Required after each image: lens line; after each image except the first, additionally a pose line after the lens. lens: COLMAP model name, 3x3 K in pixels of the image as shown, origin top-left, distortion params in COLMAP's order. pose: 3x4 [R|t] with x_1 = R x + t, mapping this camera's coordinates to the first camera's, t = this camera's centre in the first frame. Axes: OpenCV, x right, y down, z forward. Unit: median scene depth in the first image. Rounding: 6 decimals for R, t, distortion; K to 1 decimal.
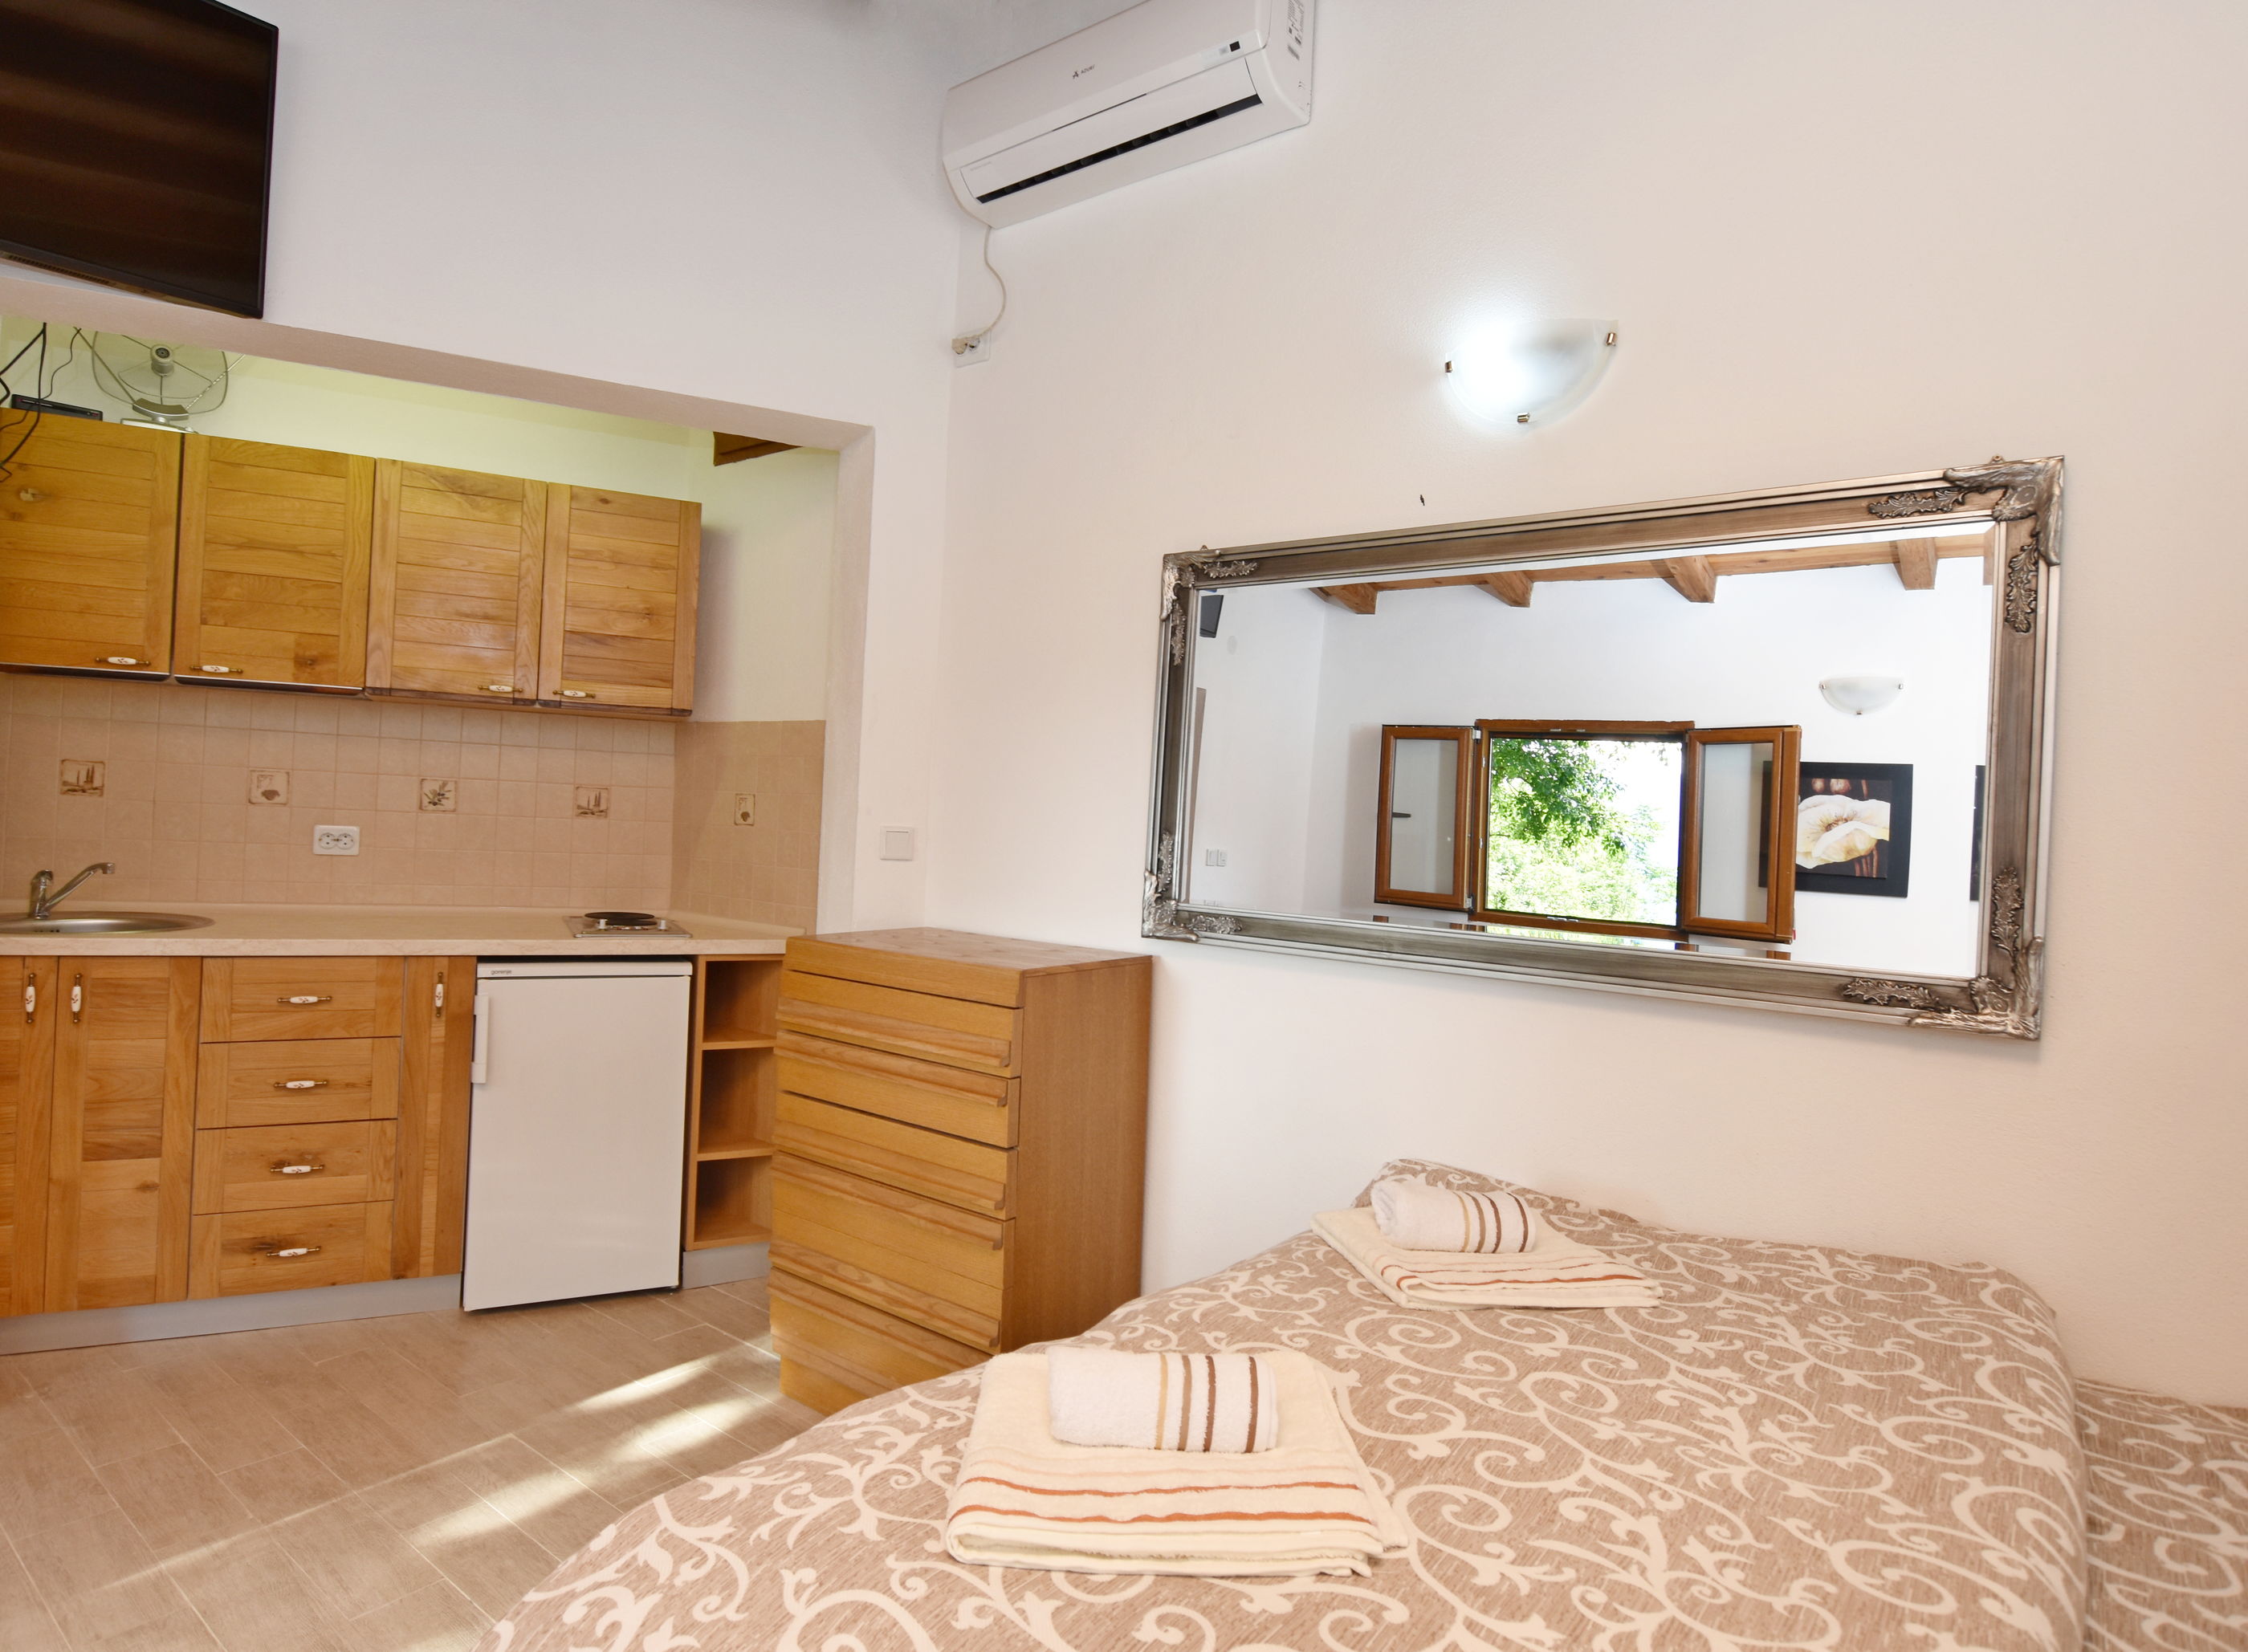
lens RADIAL K [[1223.3, 0, 1084.1], [0, 1223.3, 809.8], [0, 0, 1]] dist [-0.022123, 0.001043]
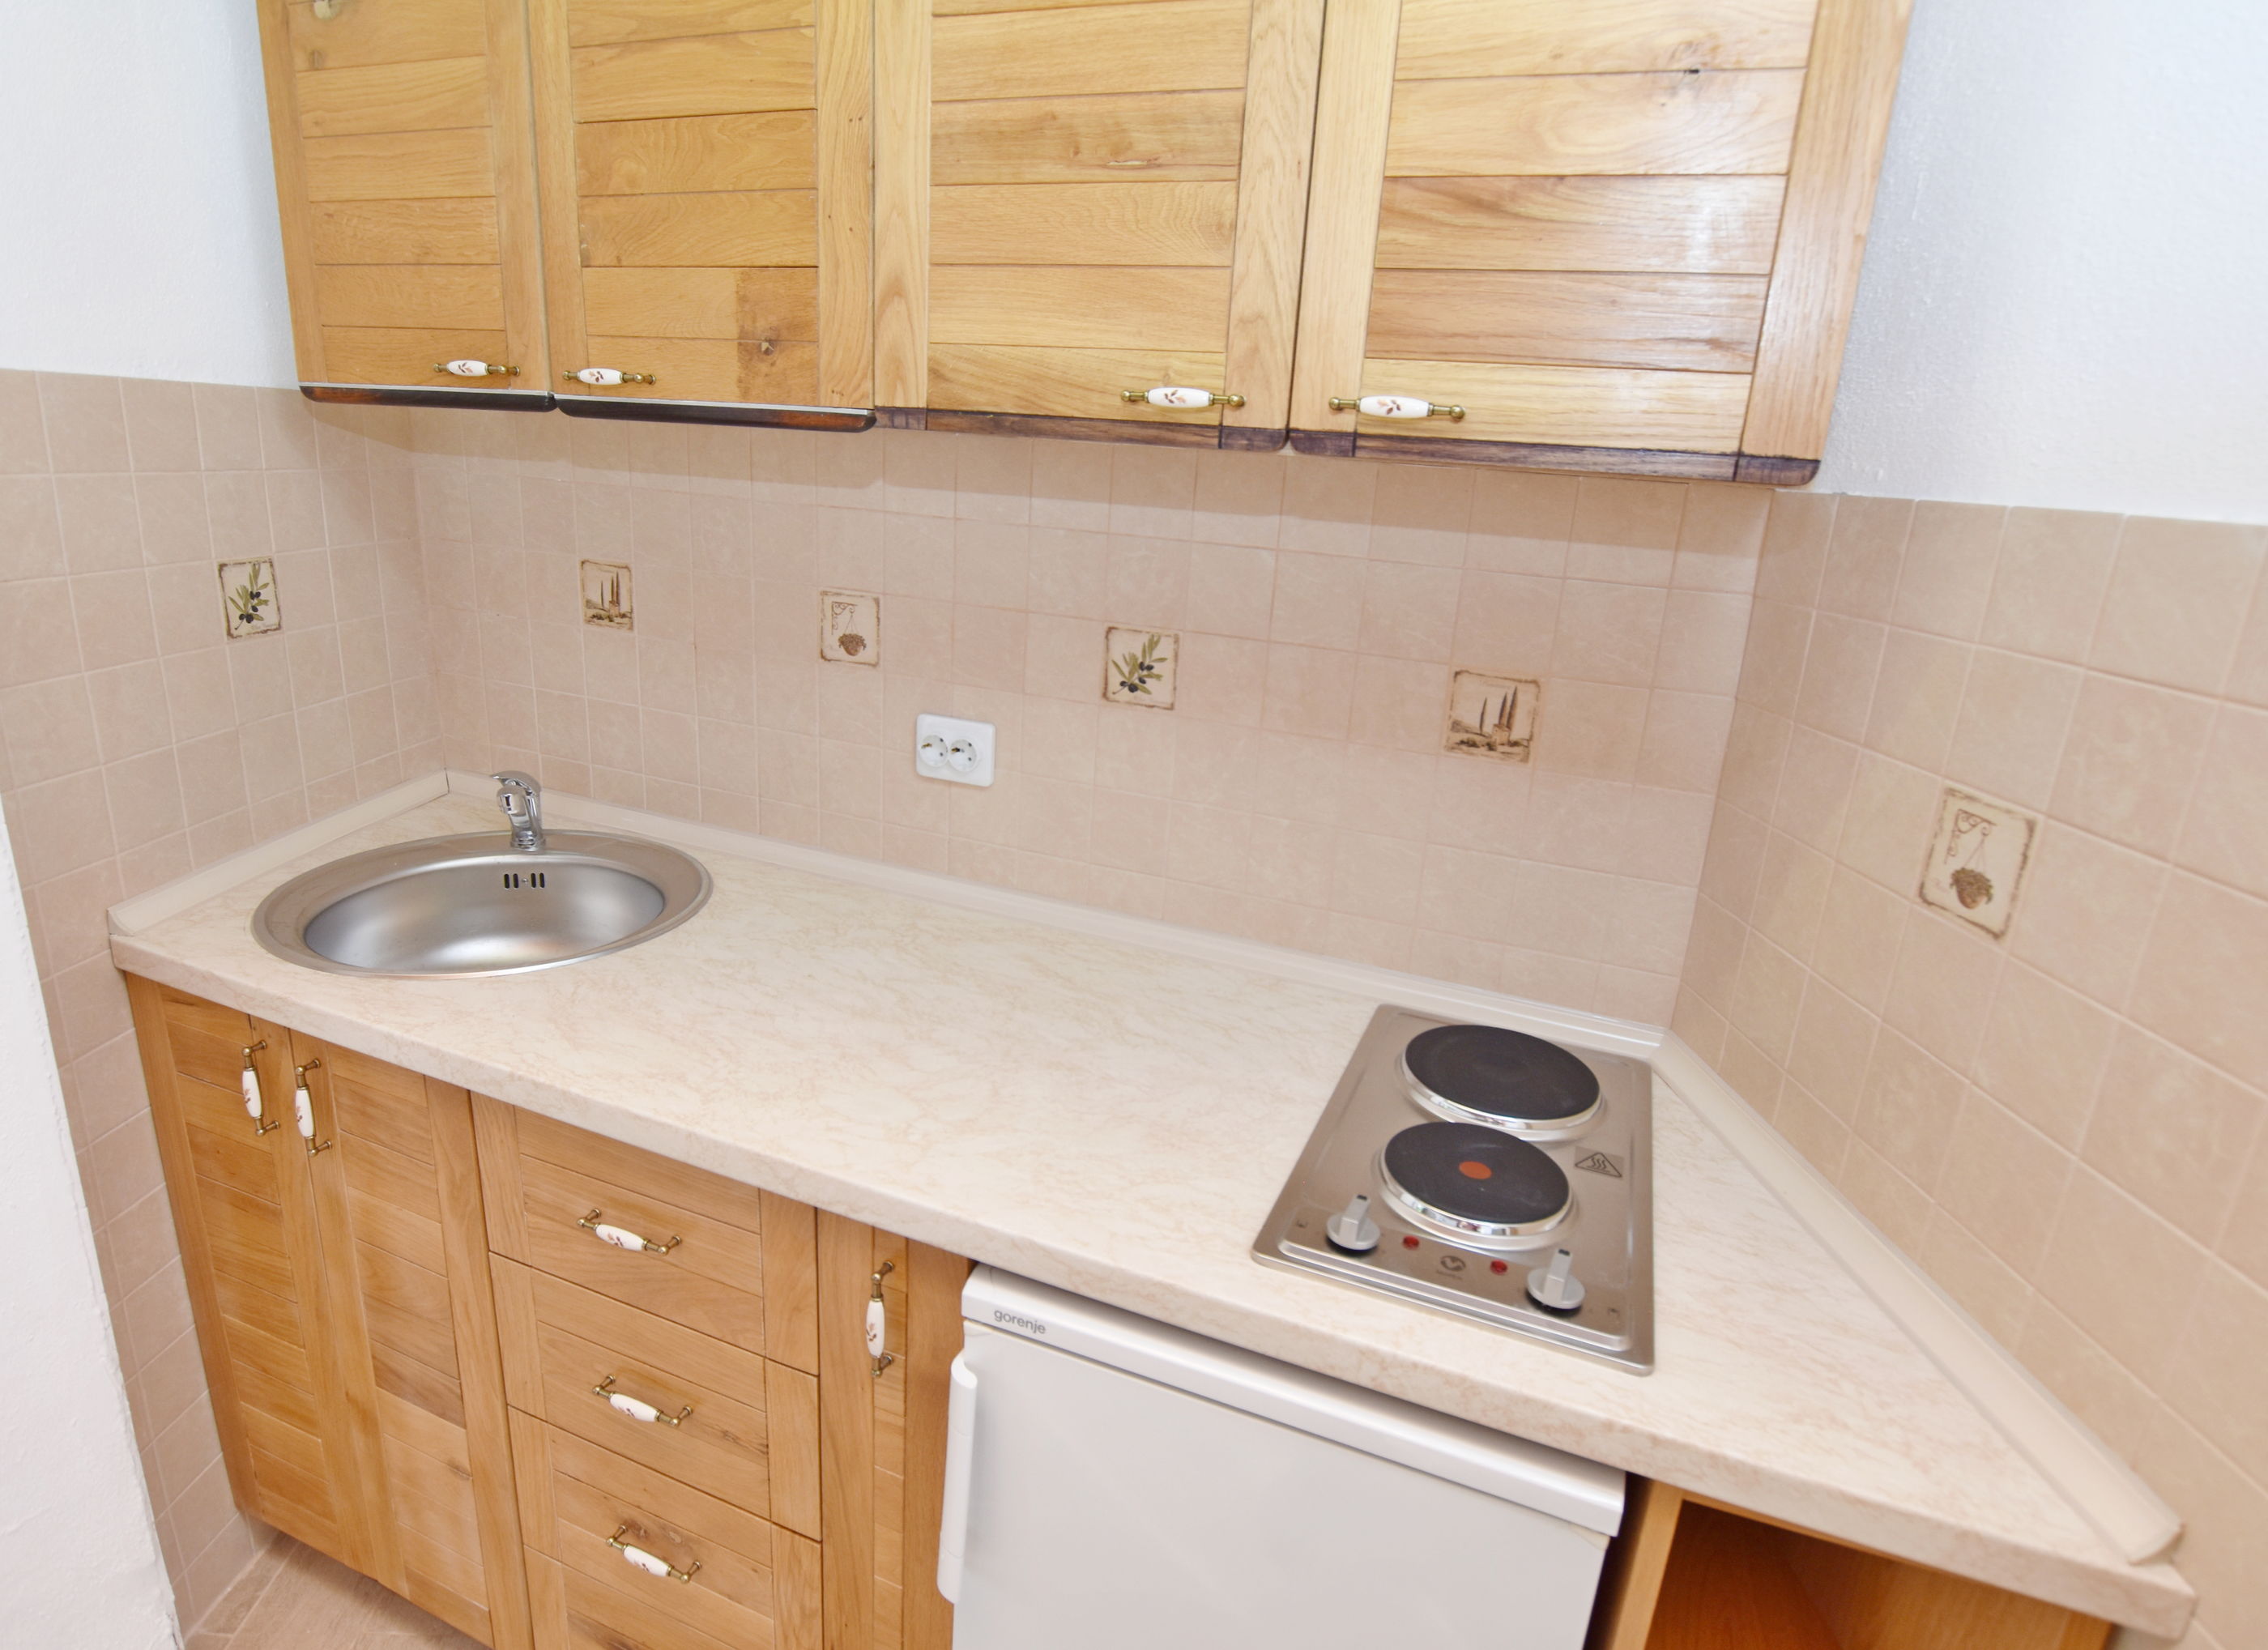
lens RADIAL K [[1234.3, 0, 1126.7], [0, 1234.3, 831.5], [0, 0, 1]] dist [-0.022123, 0.001043]
pose [[0.665061, 0.215666, -0.714970, -0.261895], [-0.032202, 0.964784, 0.261066, -0.082797], [0.746094, -0.150601, 0.648585, 0.857628]]
